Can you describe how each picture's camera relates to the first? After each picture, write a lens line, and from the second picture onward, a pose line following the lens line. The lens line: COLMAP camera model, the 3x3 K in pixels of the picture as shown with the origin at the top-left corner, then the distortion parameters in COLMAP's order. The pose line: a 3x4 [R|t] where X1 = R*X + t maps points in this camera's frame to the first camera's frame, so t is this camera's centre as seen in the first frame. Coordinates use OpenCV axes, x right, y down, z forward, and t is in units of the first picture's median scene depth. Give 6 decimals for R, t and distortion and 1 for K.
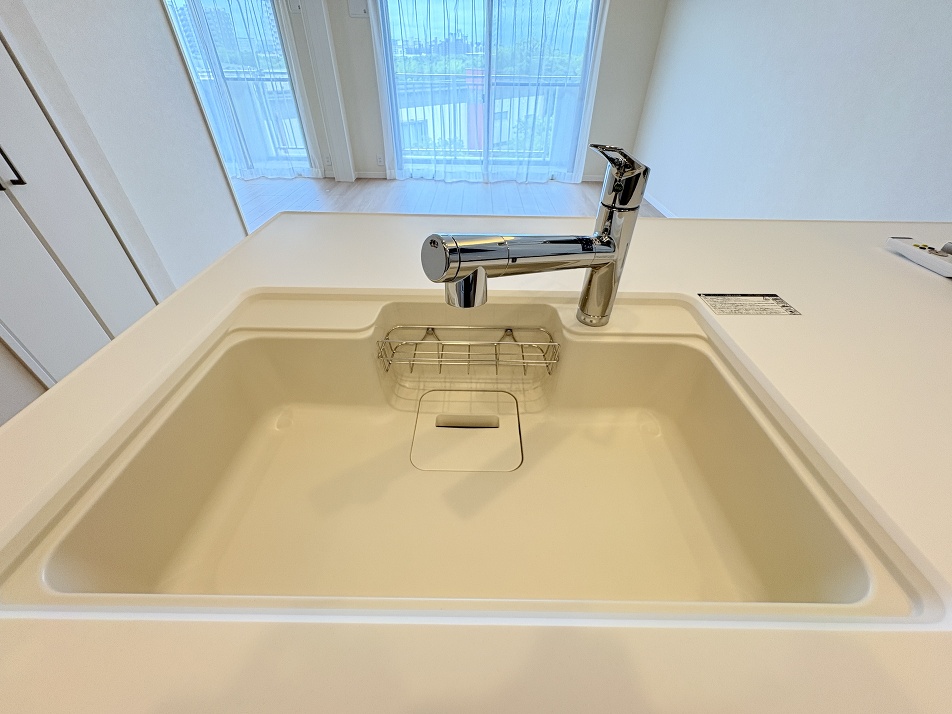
lens RADIAL K [[379.8, 0, 473.6], [0, 379.8, 353.8], [0, 0, 1]] dist [0.001010, -0.000157]
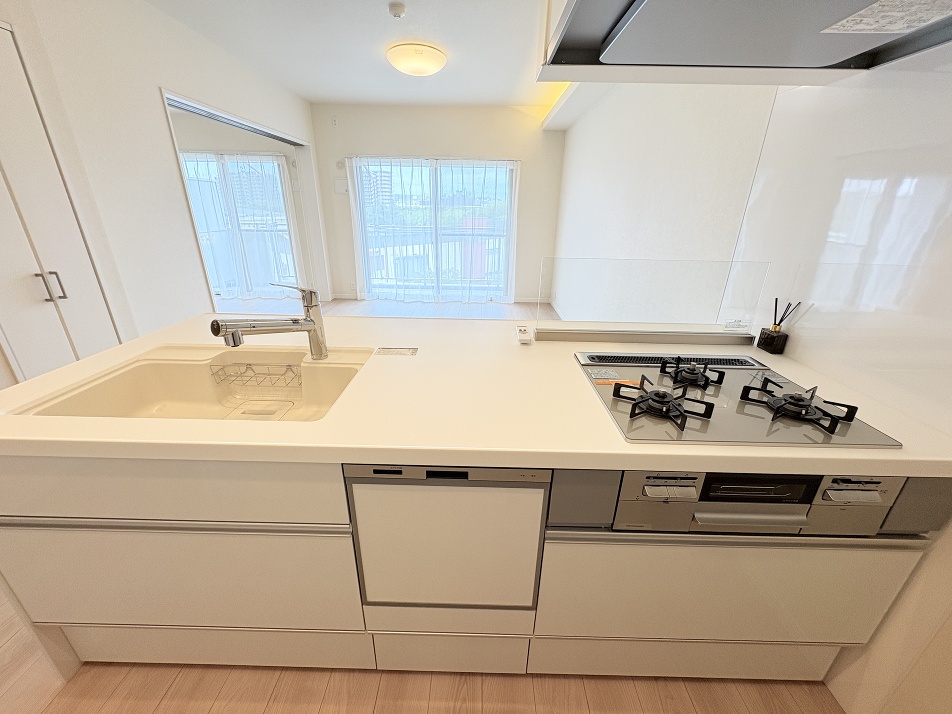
lens RADIAL K [[377.7, 0, 476.7], [0, 377.7, 358.2], [0, 0, 1]] dist [0.000749, -0.000124]
pose [[0.999977, 0.006115, -0.003005, 0.171026], [-0.006709, 0.960569, -0.277960, 0.069467], [0.001187, 0.277974, 0.960588, -0.141636]]
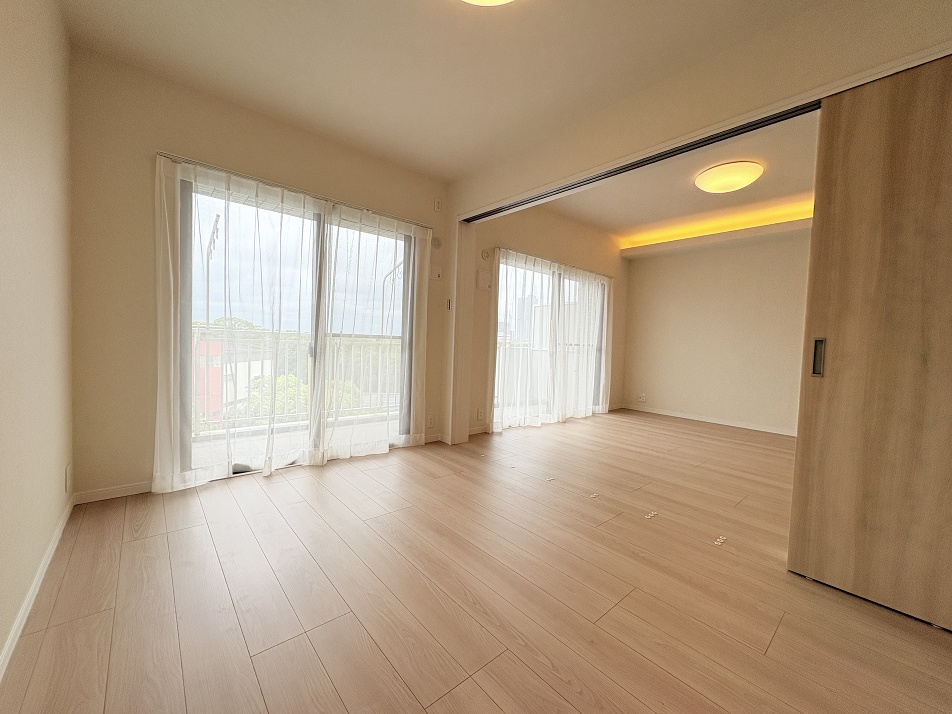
lens RADIAL K [[399.0, 0, 476.0], [0, 399.0, 357.0], [0, 0, 1]] dist [0.056857, -0.000048]
pose [[0.730924, -0.013533, 0.682325, -0.867966], [0.394847, 0.823862, -0.406629, -0.248499], [-0.556639, 0.566629, 0.607524, 0.375392]]
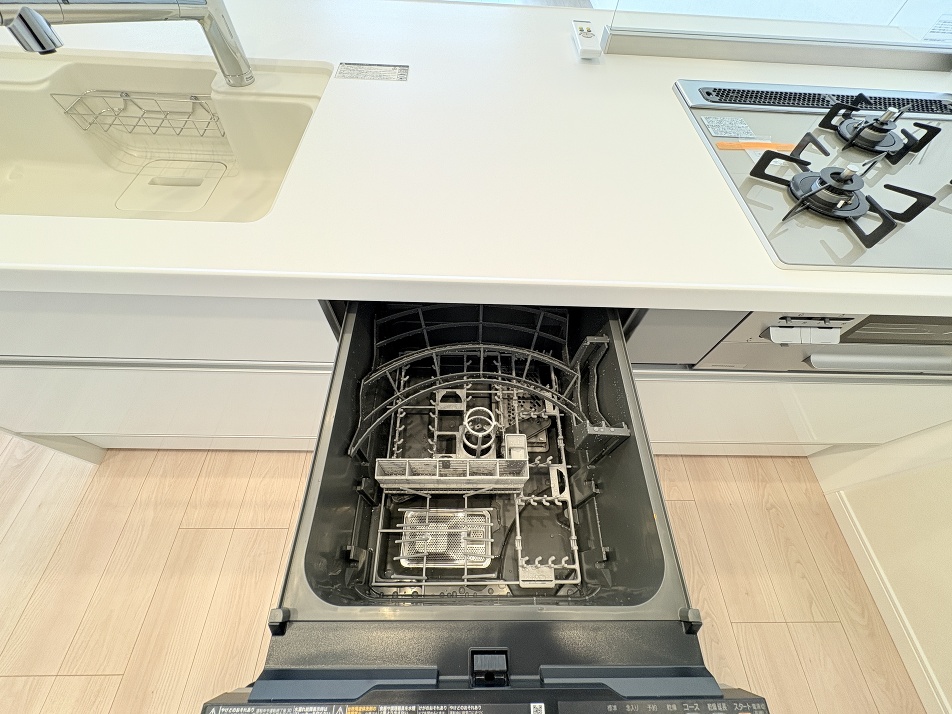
lens RADIAL K [[377.7, 0, 476.7], [0, 377.7, 358.2], [0, 0, 1]] dist [0.000749, -0.000124]
pose [[0.999460, 0.006381, 0.032219, 0.149694], [-0.016978, 0.940097, 0.340484, 0.045329], [-0.028116, -0.340847, 0.939698, -0.064575]]
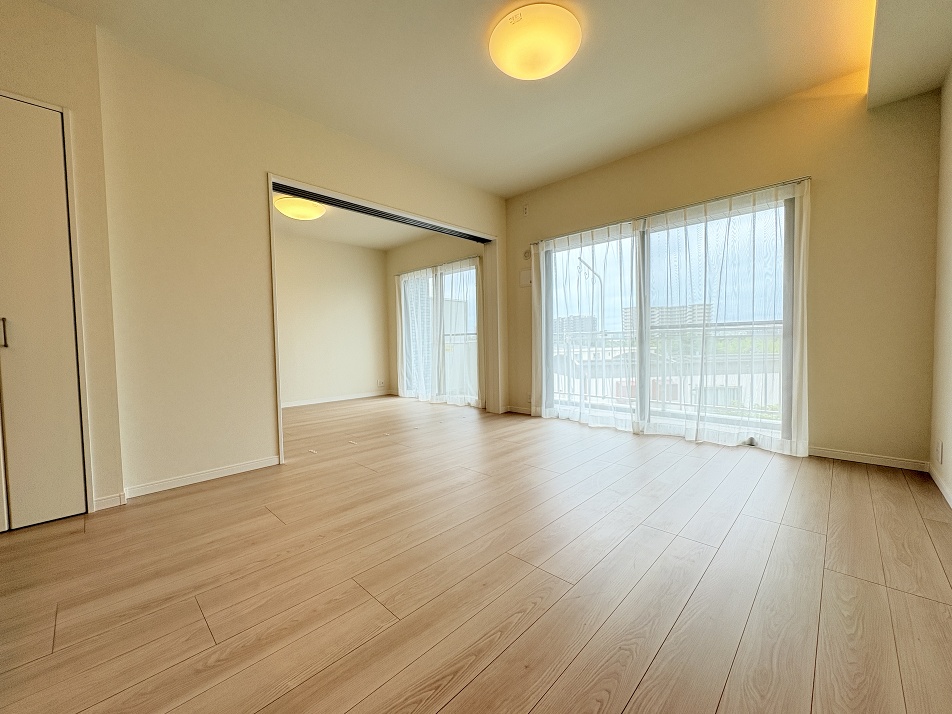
lens RADIAL K [[377.7, 0, 476.7], [0, 377.7, 358.2], [0, 0, 1]] dist [0.000749, -0.000124]
pose [[0.727834, 0.005647, -0.685730, 0.316770], [-0.401231, 0.814444, -0.419160, -0.132836], [0.556121, 0.580215, 0.595046, 0.293328]]
